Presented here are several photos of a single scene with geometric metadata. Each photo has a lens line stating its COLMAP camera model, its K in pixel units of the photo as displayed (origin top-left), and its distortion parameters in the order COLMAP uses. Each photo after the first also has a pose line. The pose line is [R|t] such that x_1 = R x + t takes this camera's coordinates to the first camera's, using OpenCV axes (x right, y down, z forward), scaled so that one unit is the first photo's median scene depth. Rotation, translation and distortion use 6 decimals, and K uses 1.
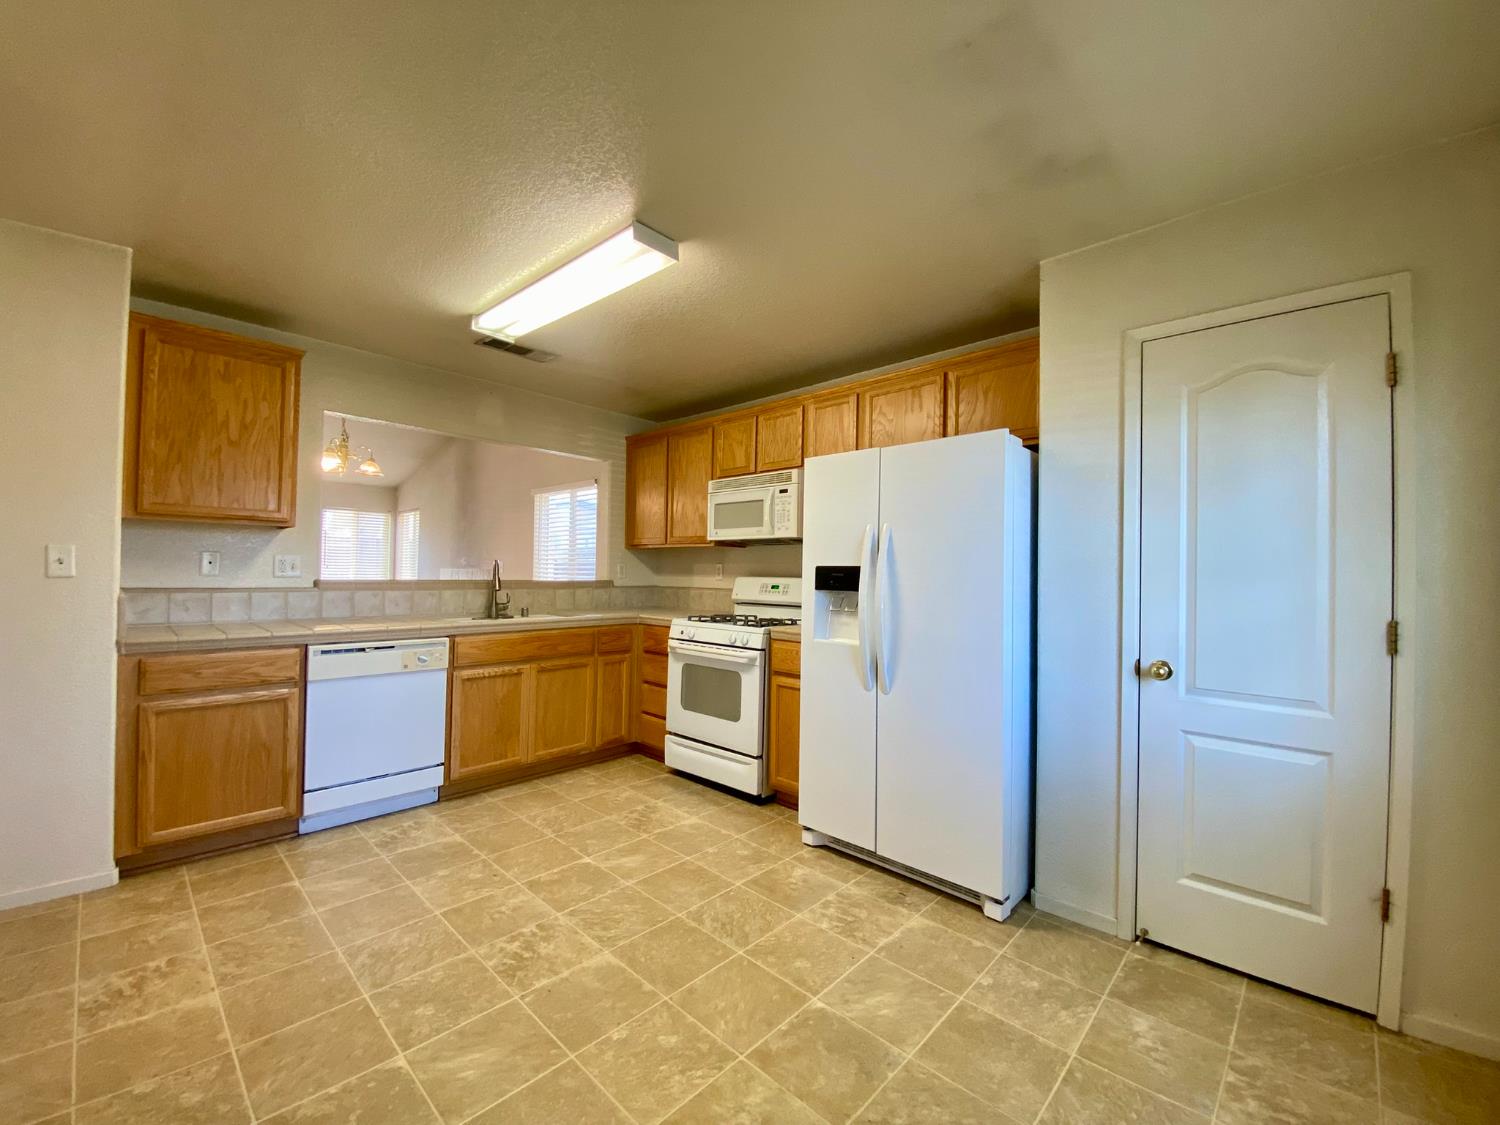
lens RADIAL K [[611.2, 0, 748.0], [0, 611.2, 562.3], [0, 0, 1]] dist [0.027980, -0.024899]
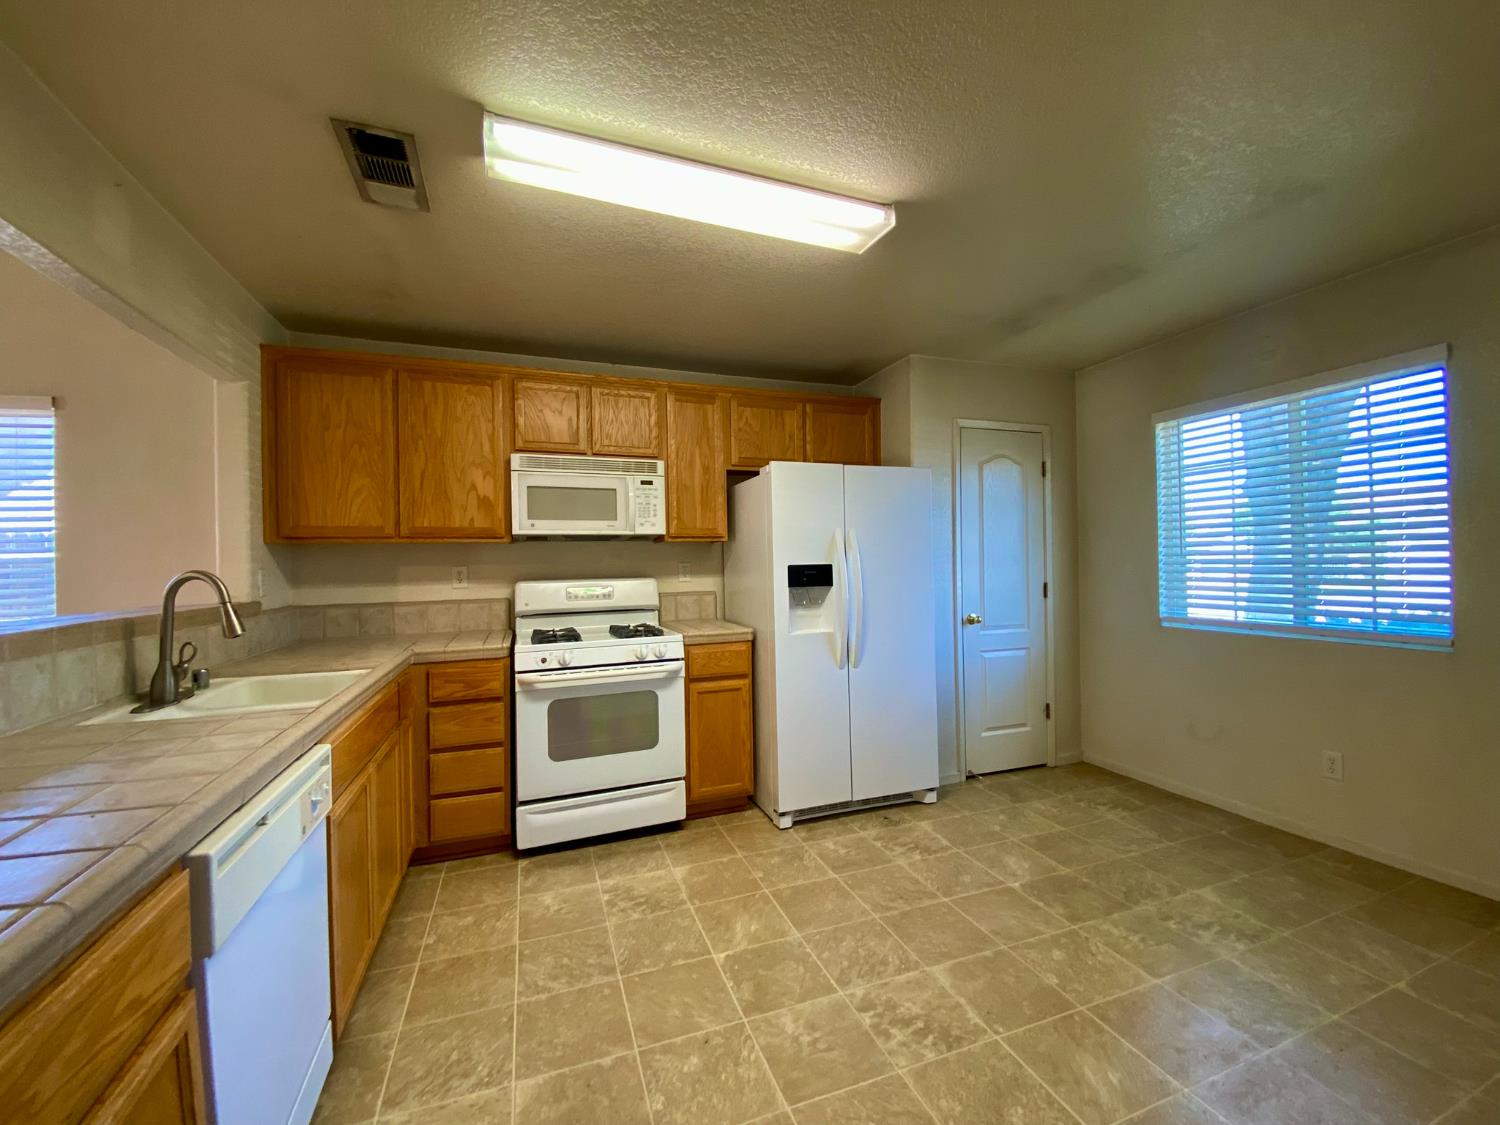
lens RADIAL K [[611.2, 0, 748.0], [0, 611.2, 562.3], [0, 0, 1]] dist [0.027980, -0.024899]
pose [[0.444374, -0.022655, 0.895555, -0.871953], [0.008624, 0.999742, 0.021012, -0.021497], [-0.895800, -0.001613, 0.444454, 0.593335]]
